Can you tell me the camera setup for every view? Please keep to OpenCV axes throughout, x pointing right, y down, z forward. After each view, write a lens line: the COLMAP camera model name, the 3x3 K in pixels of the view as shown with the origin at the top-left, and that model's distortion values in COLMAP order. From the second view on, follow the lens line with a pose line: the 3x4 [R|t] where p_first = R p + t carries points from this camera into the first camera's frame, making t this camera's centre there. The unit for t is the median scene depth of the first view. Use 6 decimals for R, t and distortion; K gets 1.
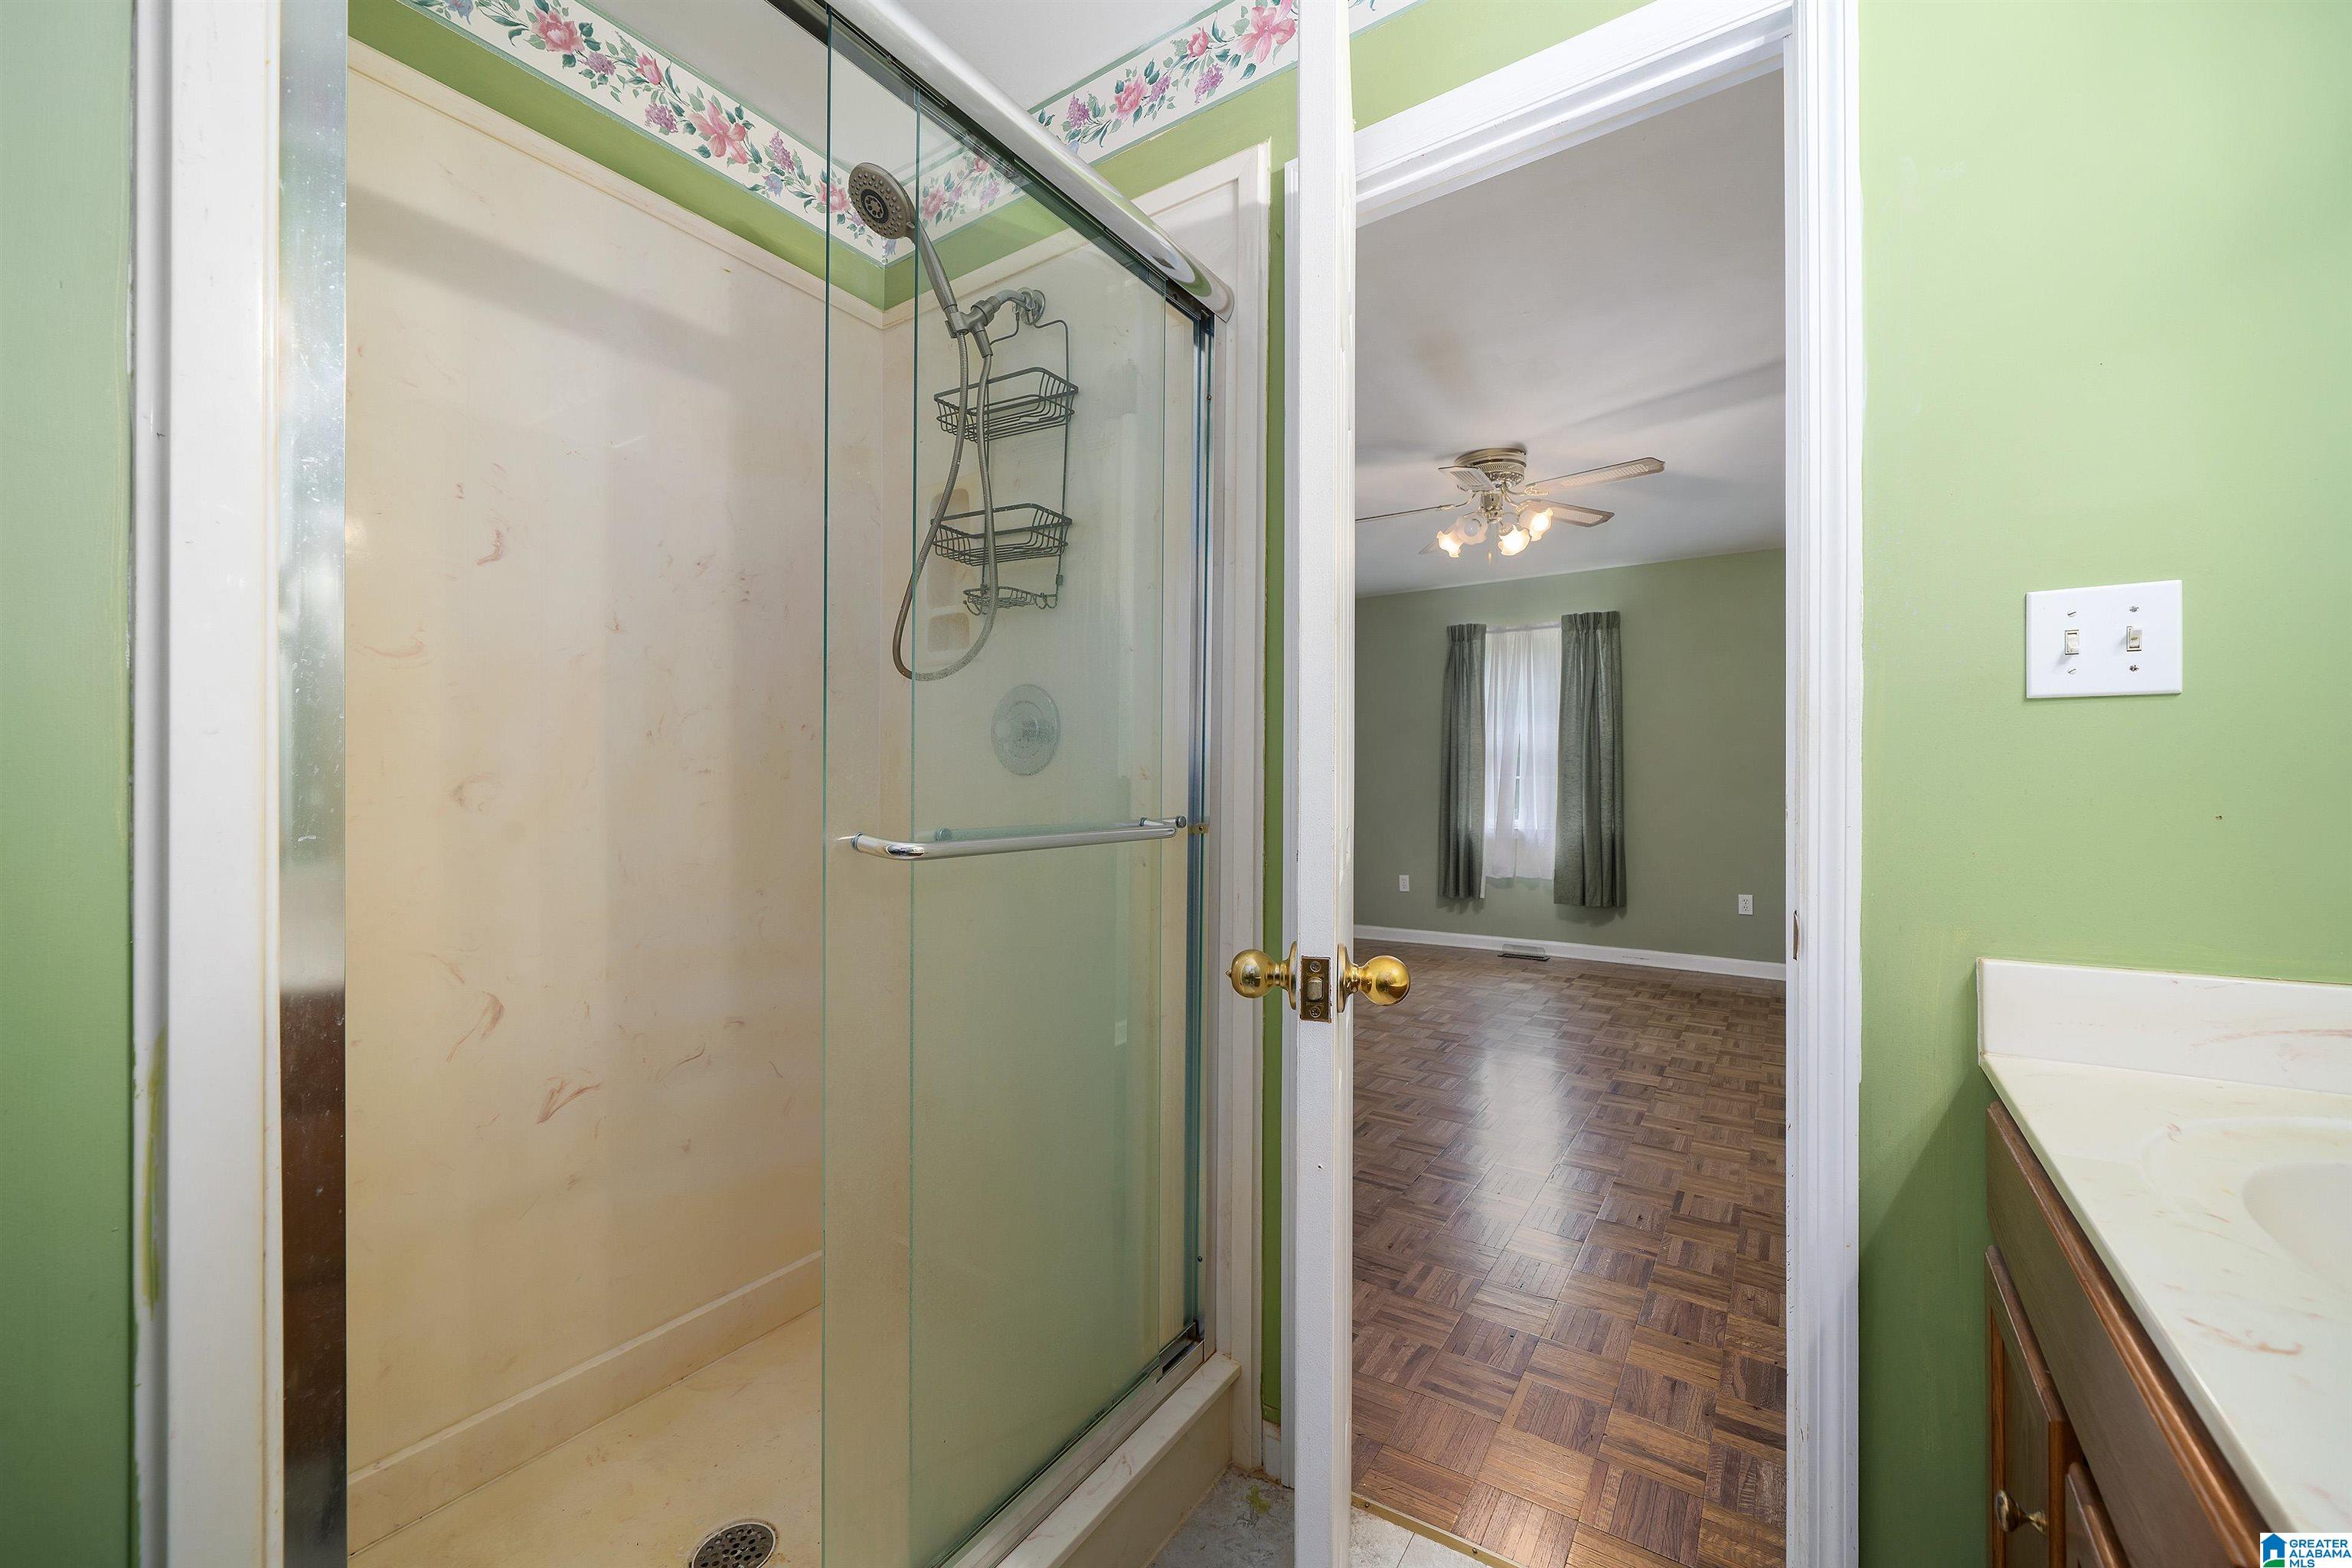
lens RADIAL K [[955.1, 0, 1177.3], [0, 955.1, 788.6], [0, 0, 1]] dist [-0.000961, -0.000079]
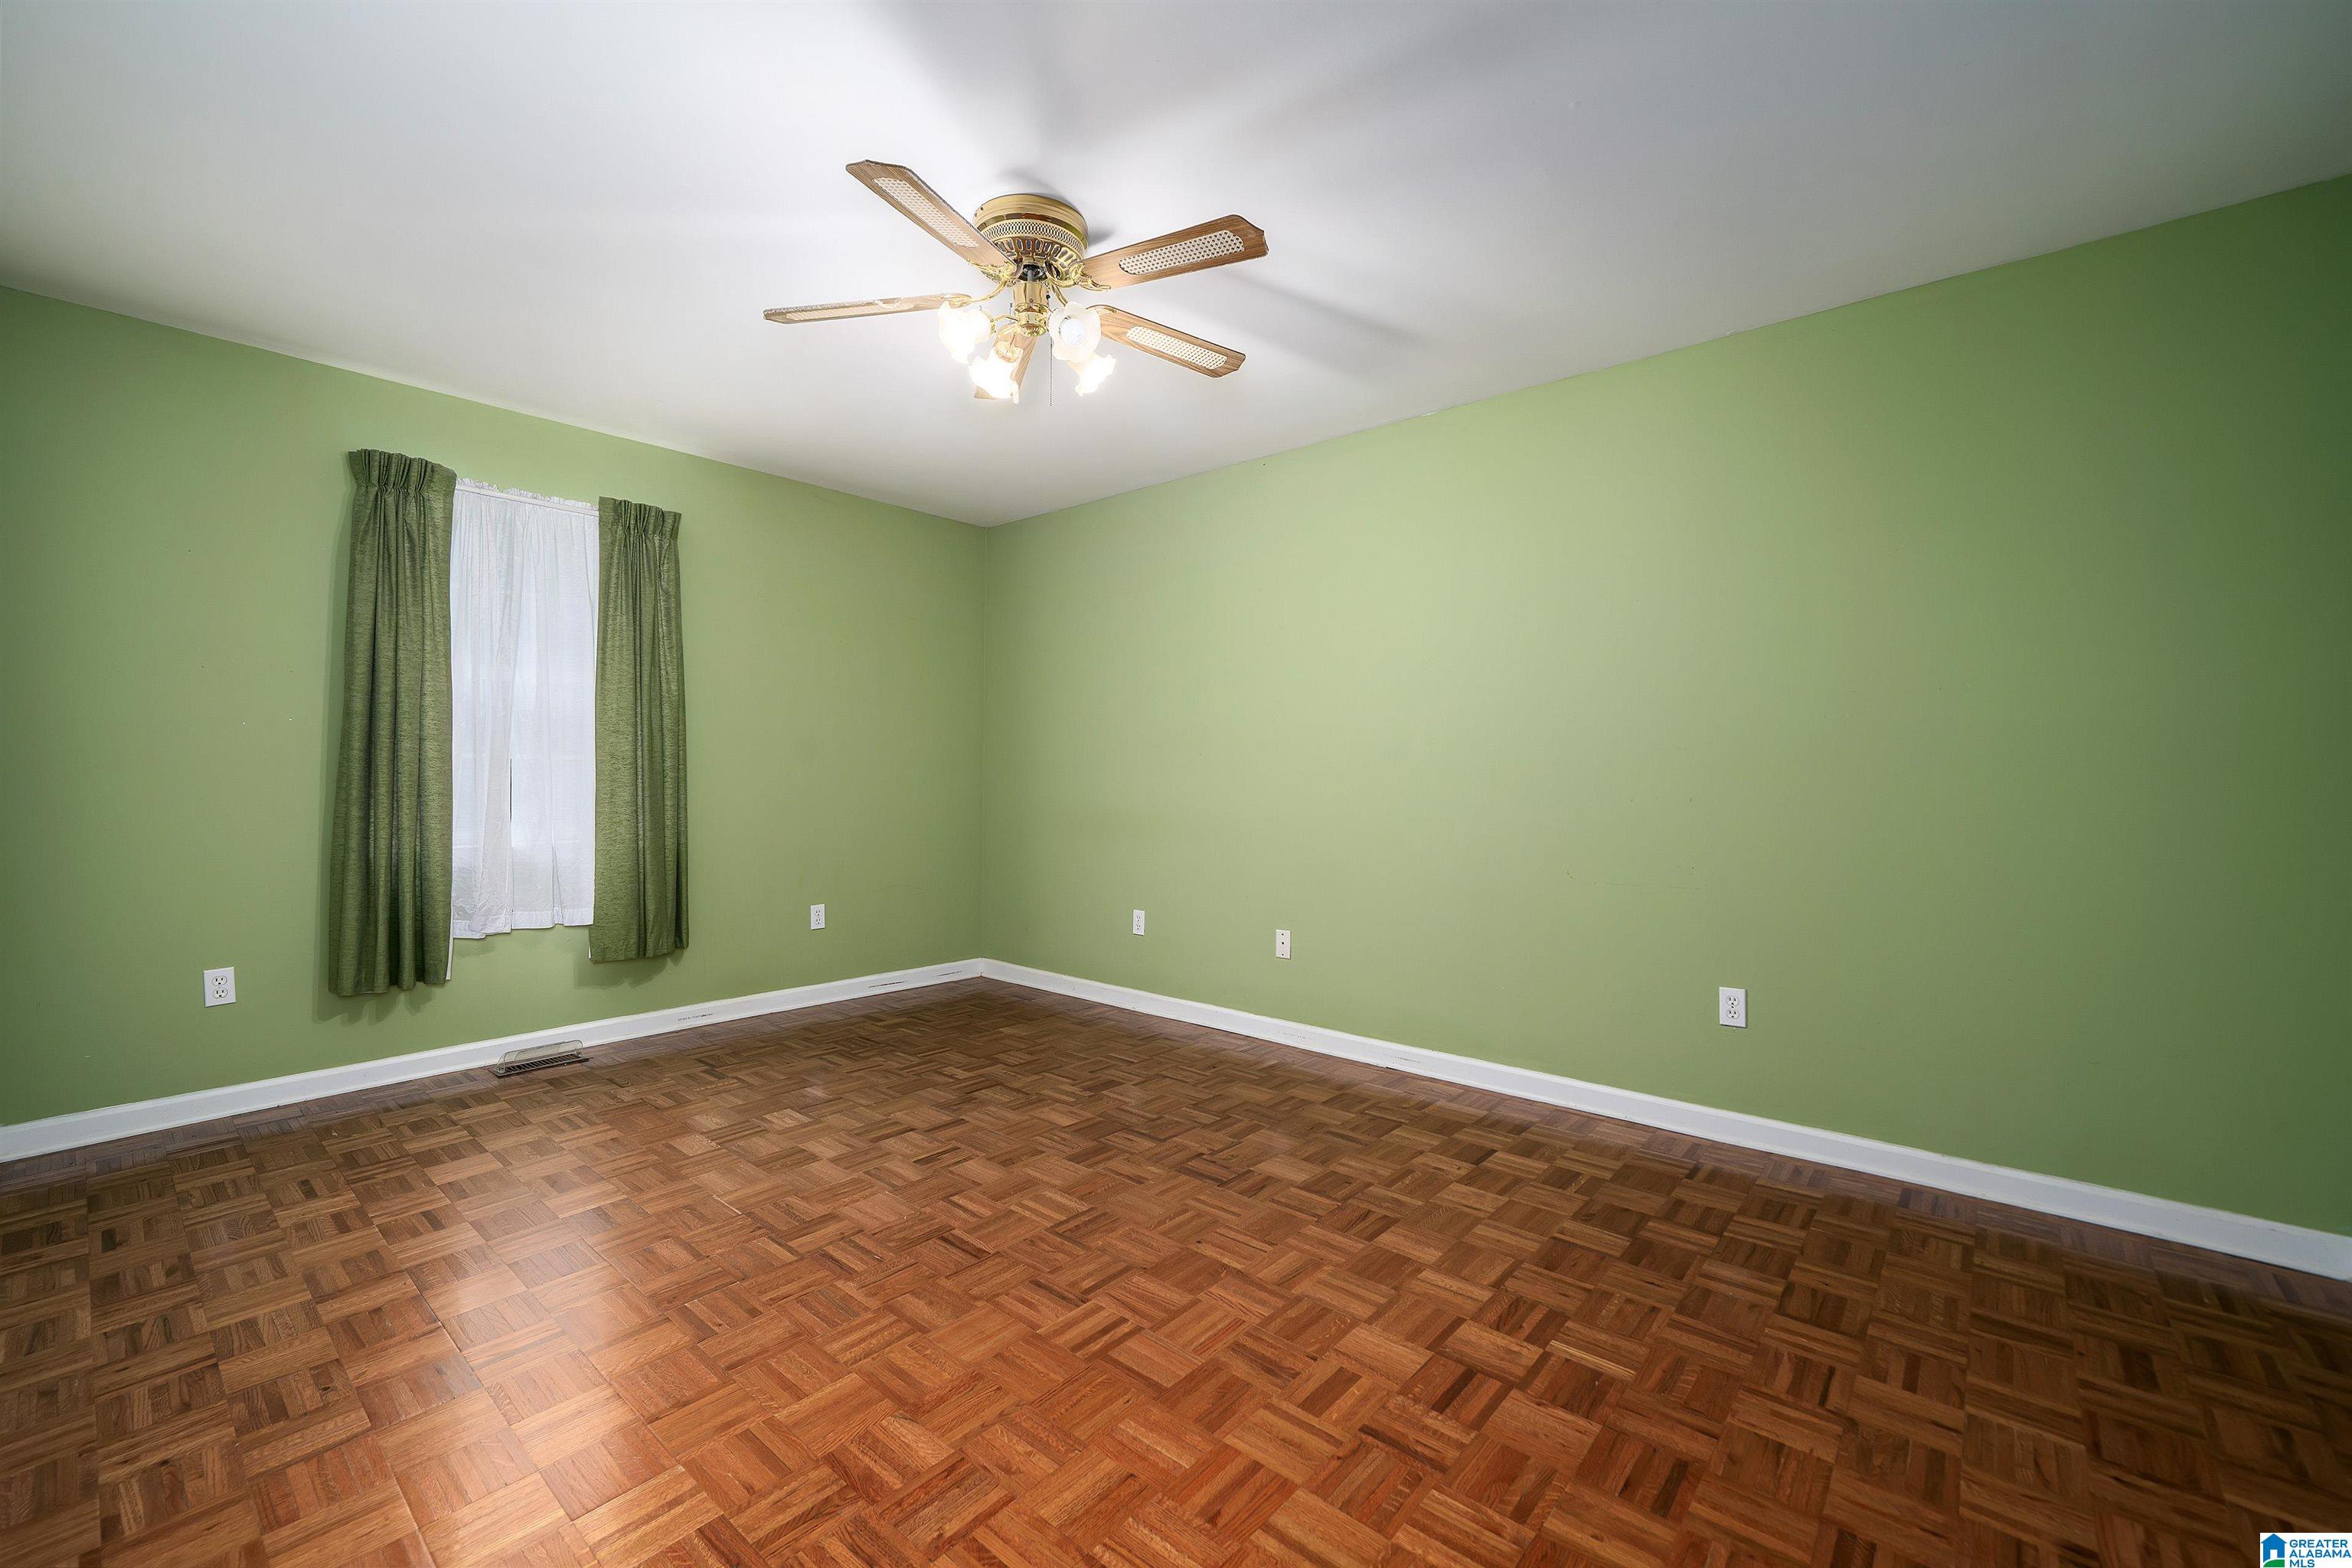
lens RADIAL K [[955.1, 0, 1178.7], [0, 955.1, 777.0], [0, 0, 1]] dist [-0.000961, -0.000079]
pose [[0.120434, 0.001687, 0.992720, -0.166943], [-0.000373, 0.999999, -0.001655, 0.001658], [-0.992721, -0.000171, 0.120435, 0.545321]]
